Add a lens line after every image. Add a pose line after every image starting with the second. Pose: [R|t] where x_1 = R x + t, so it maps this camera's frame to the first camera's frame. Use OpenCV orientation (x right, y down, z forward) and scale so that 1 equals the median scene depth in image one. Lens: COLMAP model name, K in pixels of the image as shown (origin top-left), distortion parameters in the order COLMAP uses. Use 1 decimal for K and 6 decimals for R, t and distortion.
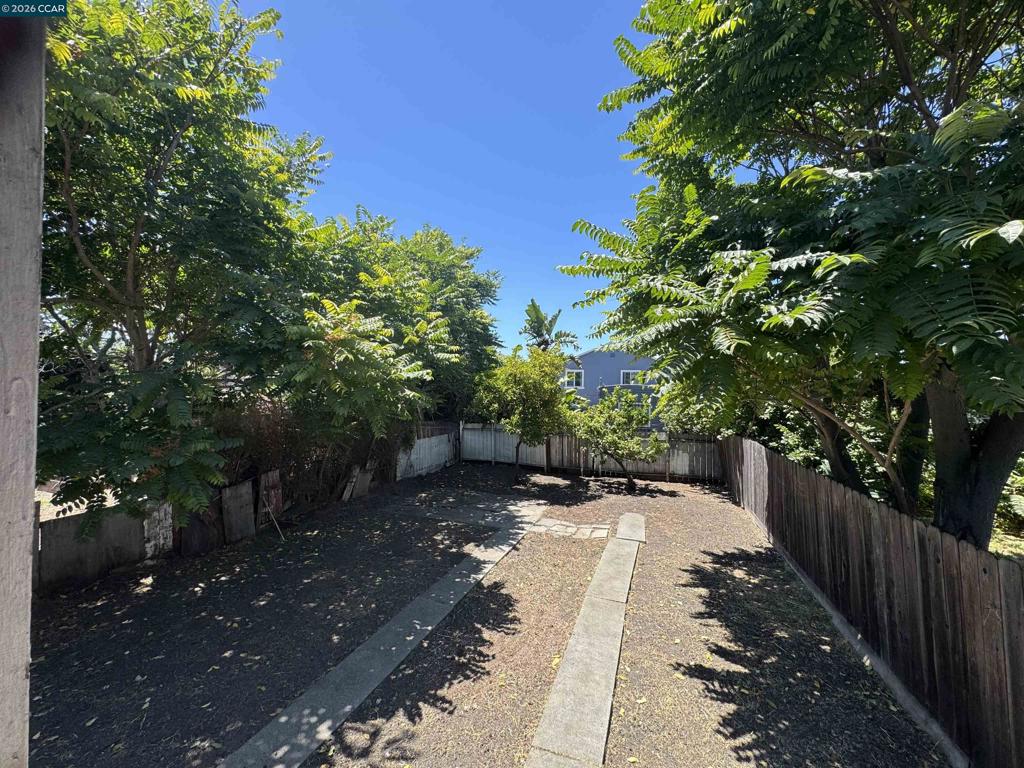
lens RADIAL K [[403.0, 0, 515.2], [0, 403.0, 377.5], [0, 0, 1]] dist [-0.006030, 0.001585]
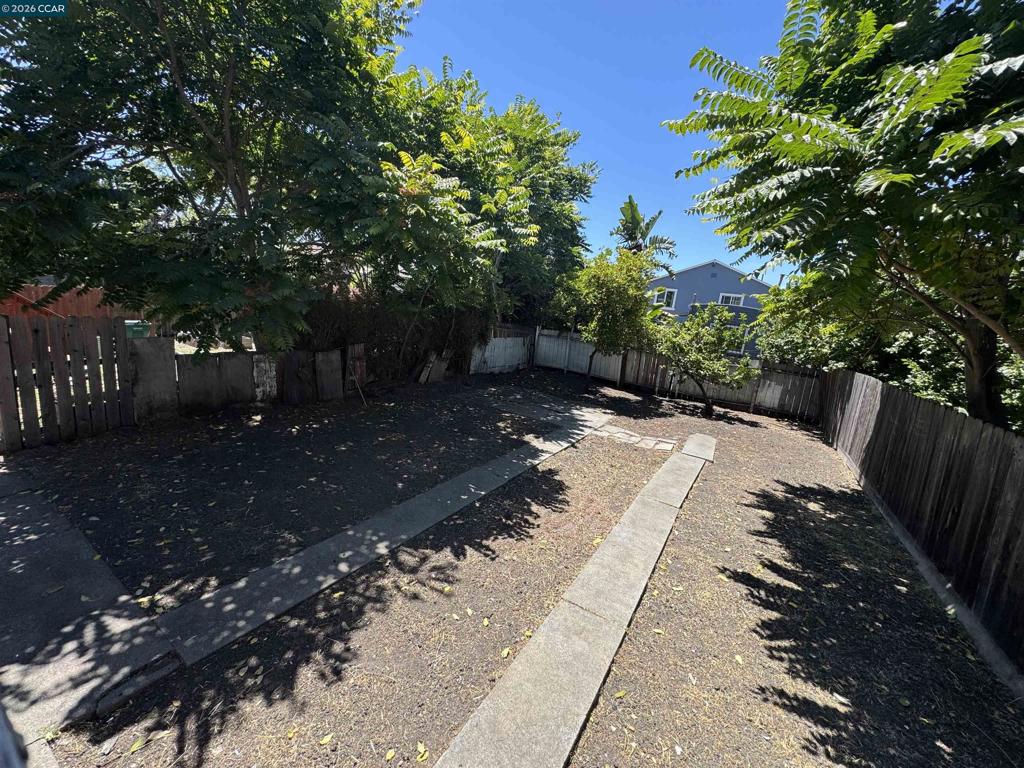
lens RADIAL K [[403.0, 0, 519.1], [0, 403.0, 383.0], [0, 0, 1]] dist [-0.006030, 0.001585]
pose [[0.975746, 0.130219, -0.175960, 0.028011], [-0.092640, 0.973935, 0.207046, 0.097697], [0.198335, -0.185723, 0.962377, 0.039400]]
